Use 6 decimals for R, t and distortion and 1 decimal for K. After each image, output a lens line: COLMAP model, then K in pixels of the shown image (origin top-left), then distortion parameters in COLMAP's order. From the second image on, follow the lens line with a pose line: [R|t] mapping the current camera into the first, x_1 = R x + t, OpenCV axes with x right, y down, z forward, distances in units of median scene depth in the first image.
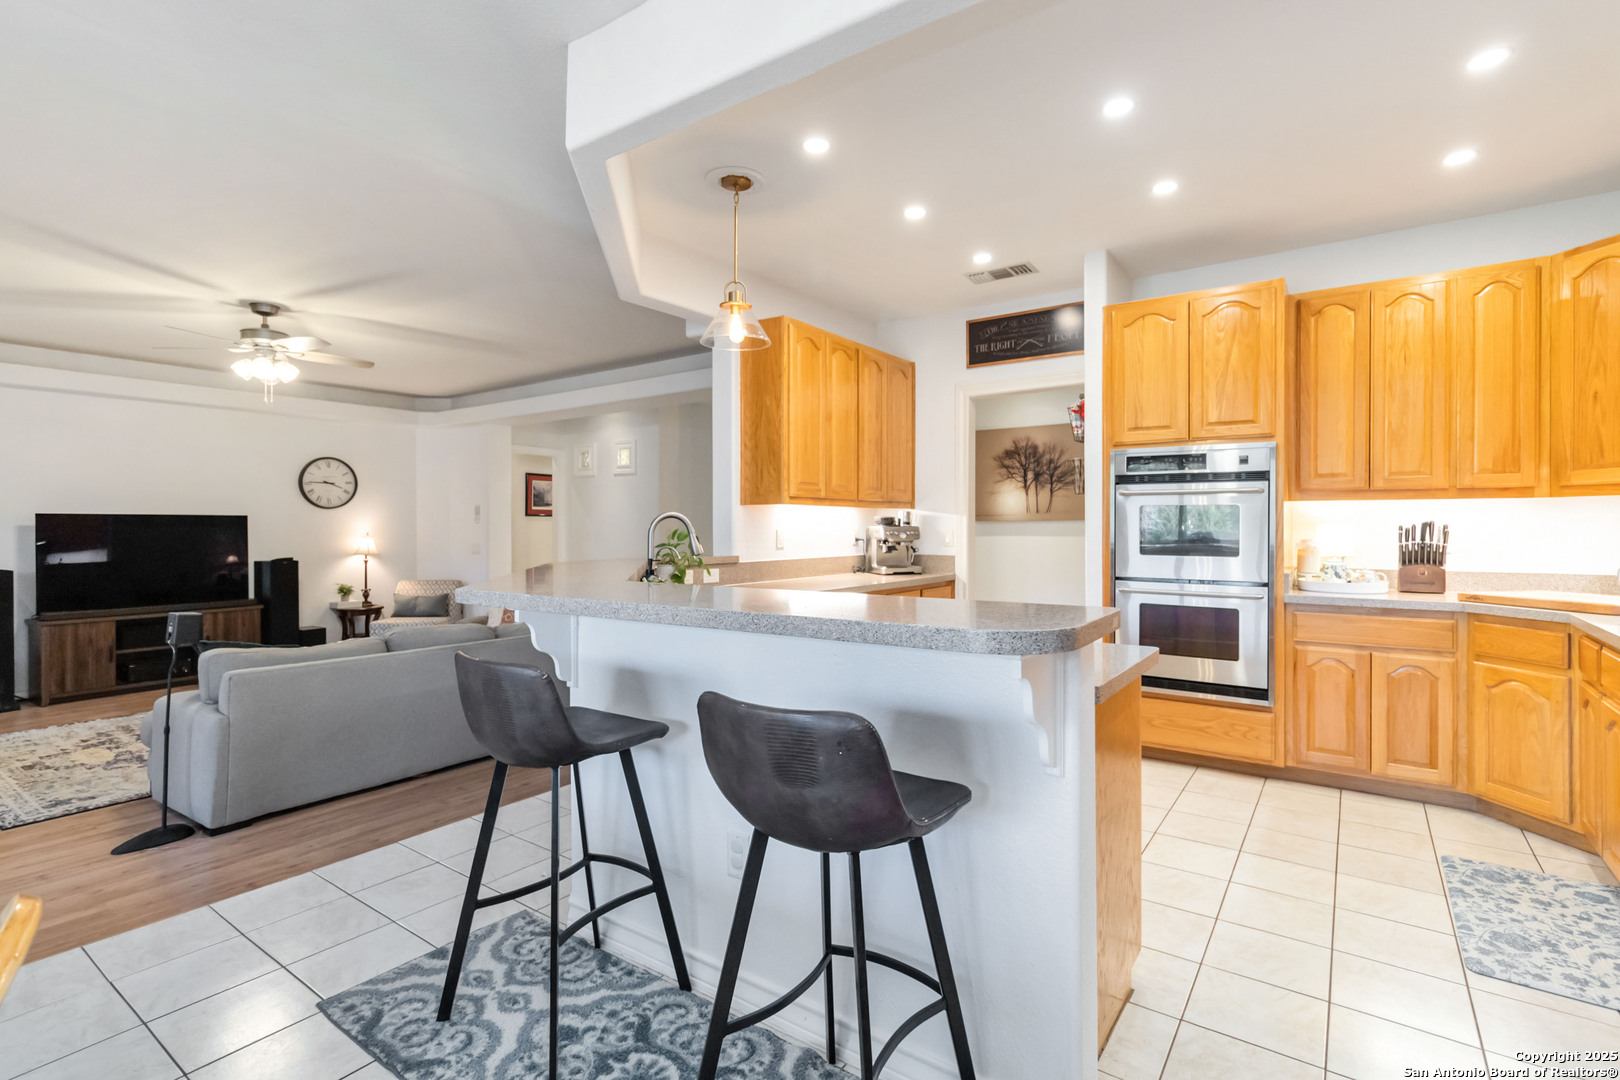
lens RADIAL K [[755.8, 0, 816.9], [0, 755.8, 520.4], [0, 0, 1]] dist [-0.000914, 0.000167]
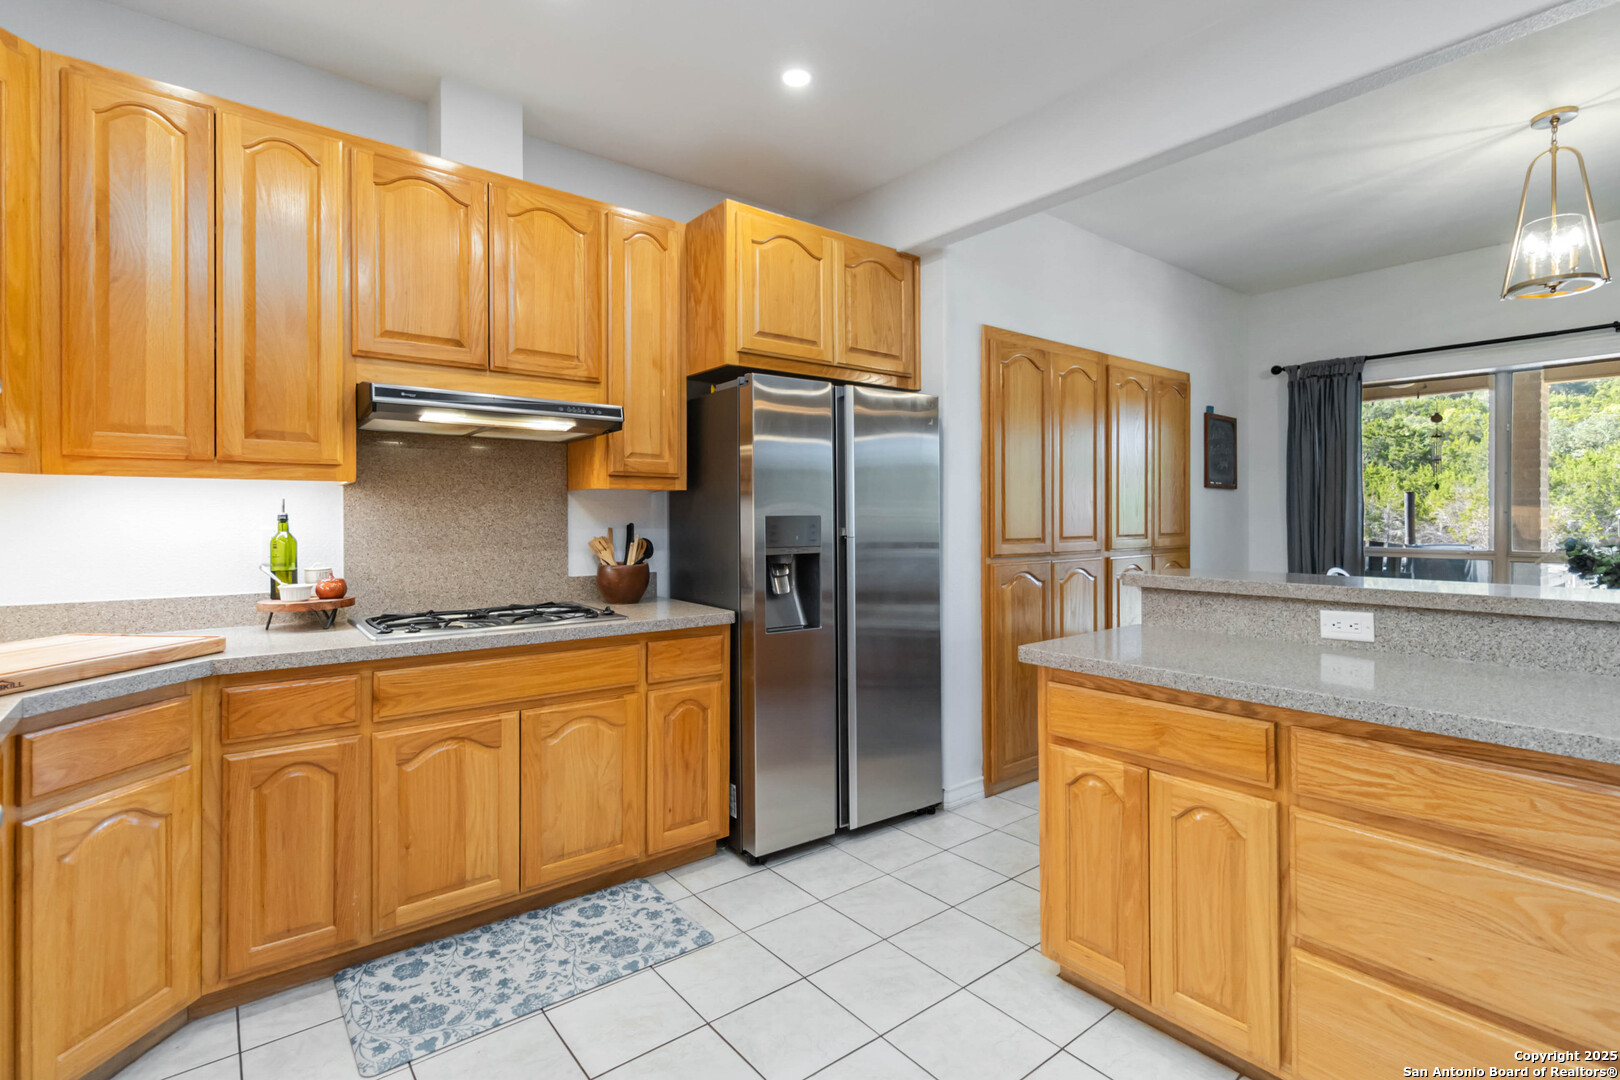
lens RADIAL K [[768.5, 0, 813.0], [0, 768.5, 515.8], [0, 0, 1]] dist [0.001082, -0.000448]
pose [[-0.961455, 0.004651, 0.274923, 0.228960], [0.001655, 0.999937, -0.011126, 0.006220], [-0.274958, -0.010242, -0.961402, 1.061708]]
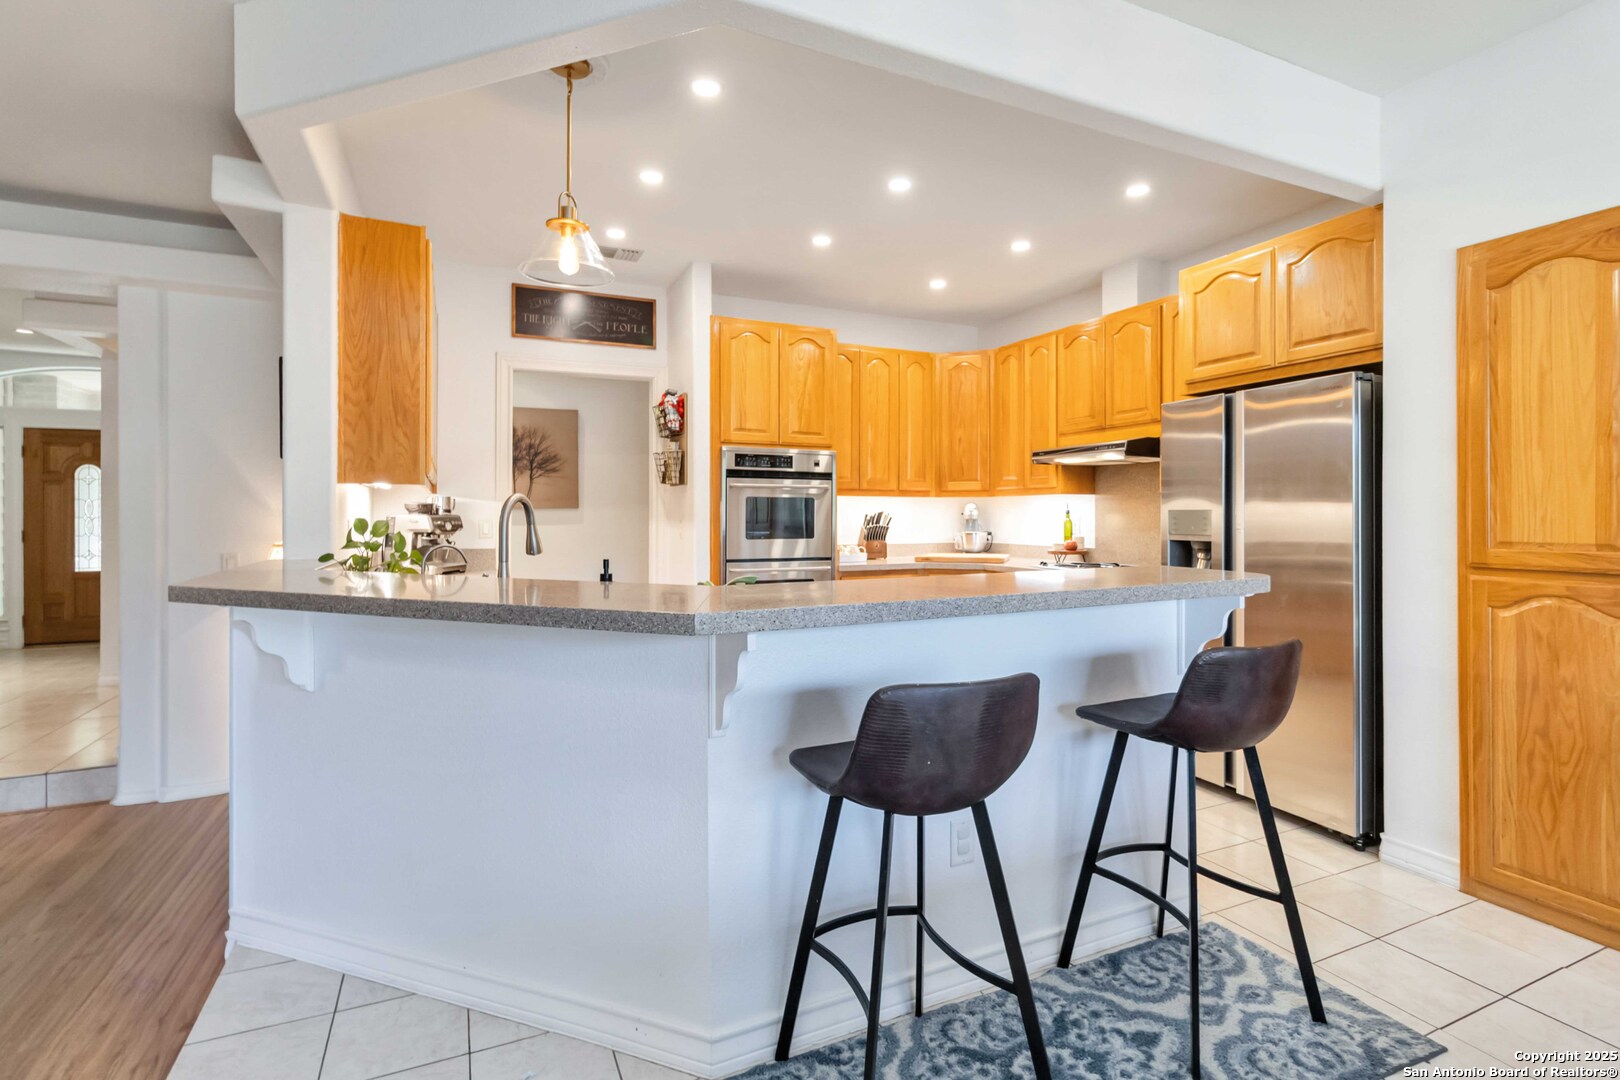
lens RADIAL K [[768.5, 0, 813.0], [0, 768.5, 515.8], [0, 0, 1]] dist [0.001082, -0.000448]
pose [[0.496981, -0.001862, 0.867760, -0.540052], [-0.005916, 0.999967, 0.005533, 0.002637], [-0.867741, -0.007883, 0.496953, 0.323778]]
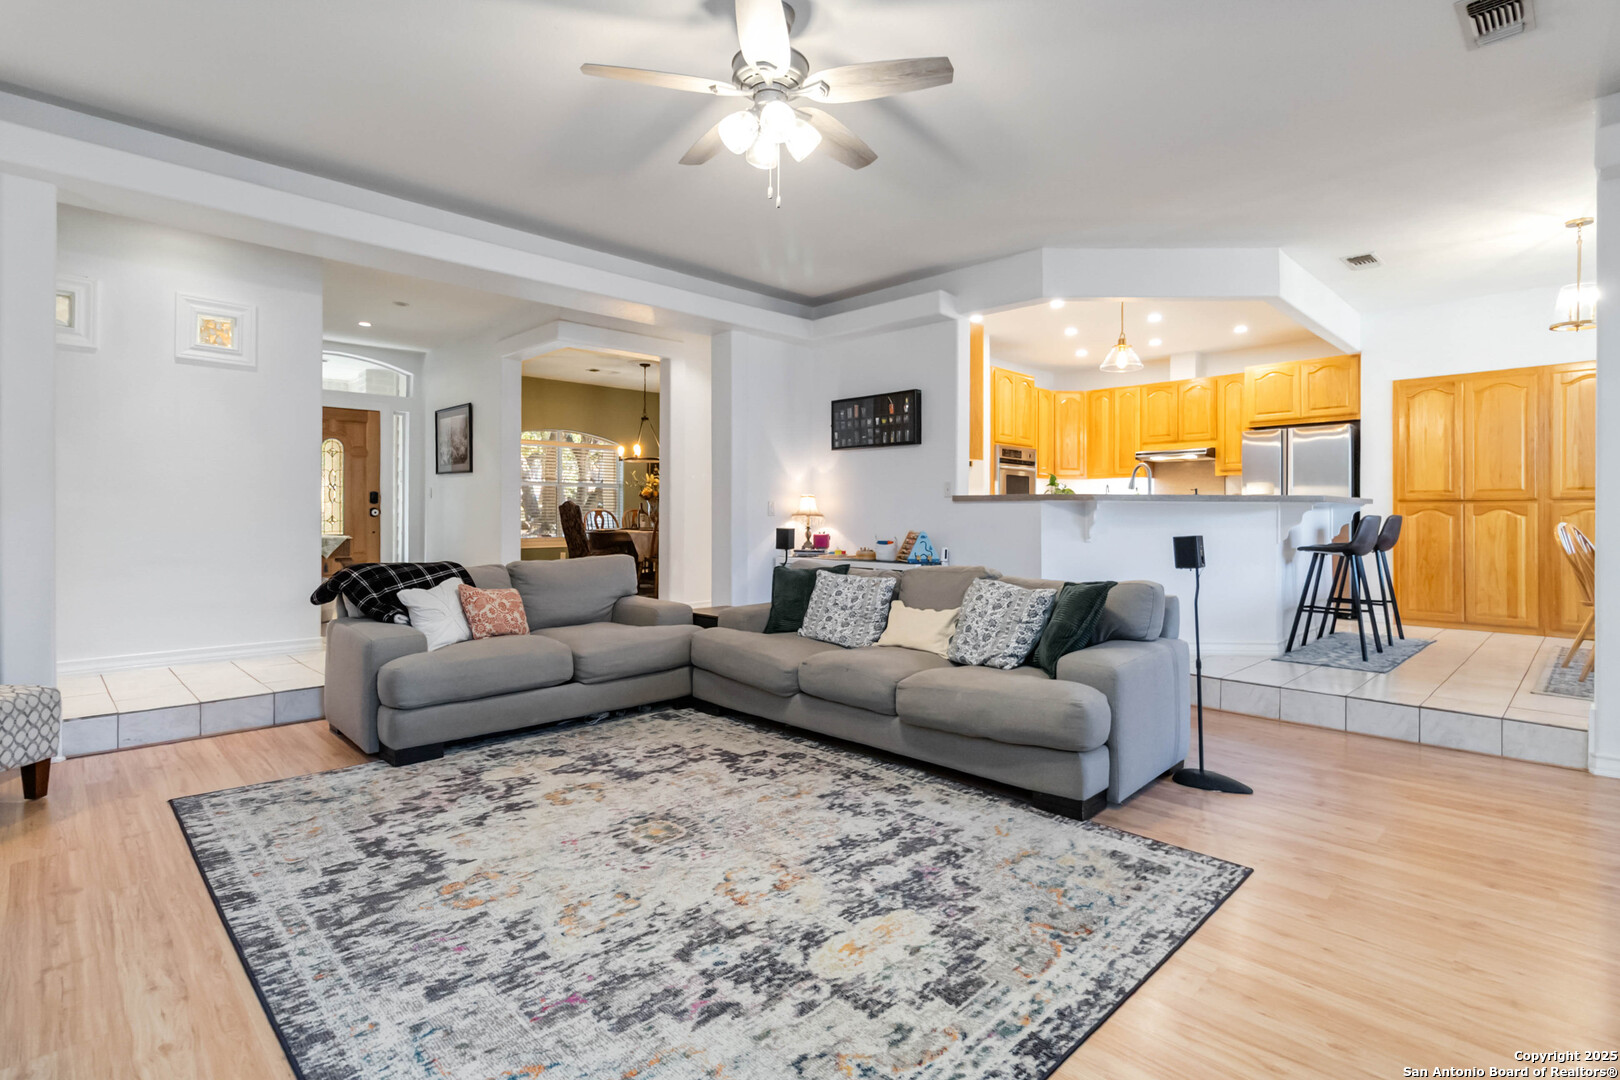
lens RADIAL K [[788.4, 0, 808.9], [0, 788.4, 509.5], [0, 0, 1]] dist [0.002622, 0.001083]
pose [[0.174177, 0.009100, 0.984672, -1.650876], [-0.010675, 0.999916, -0.007352, 0.090521], [-0.984656, -0.009231, 0.174260, 1.138604]]
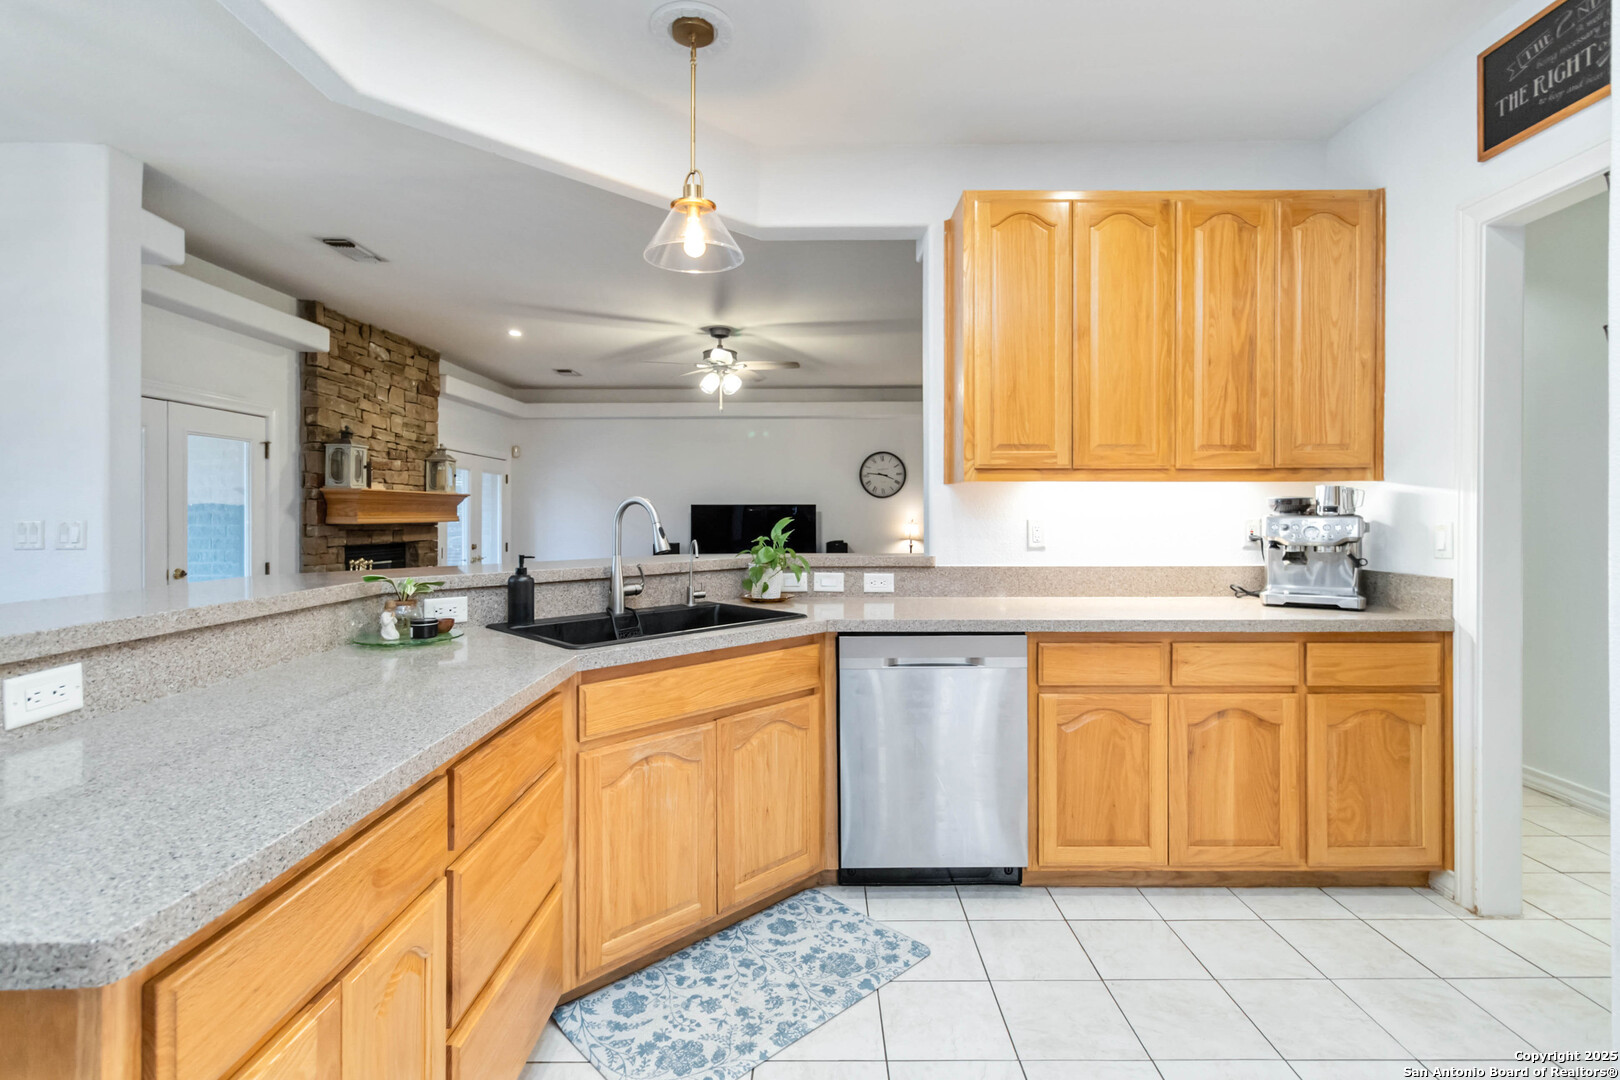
lens RADIAL K [[755.8, 0, 816.9], [0, 755.8, 520.4], [0, 0, 1]] dist [-0.000914, 0.000167]
pose [[0.580977, 0.008646, -0.813874, 0.445018], [0.005794, 0.999874, 0.014758, 0.002547], [0.813899, -0.013289, 0.580854, 0.556083]]
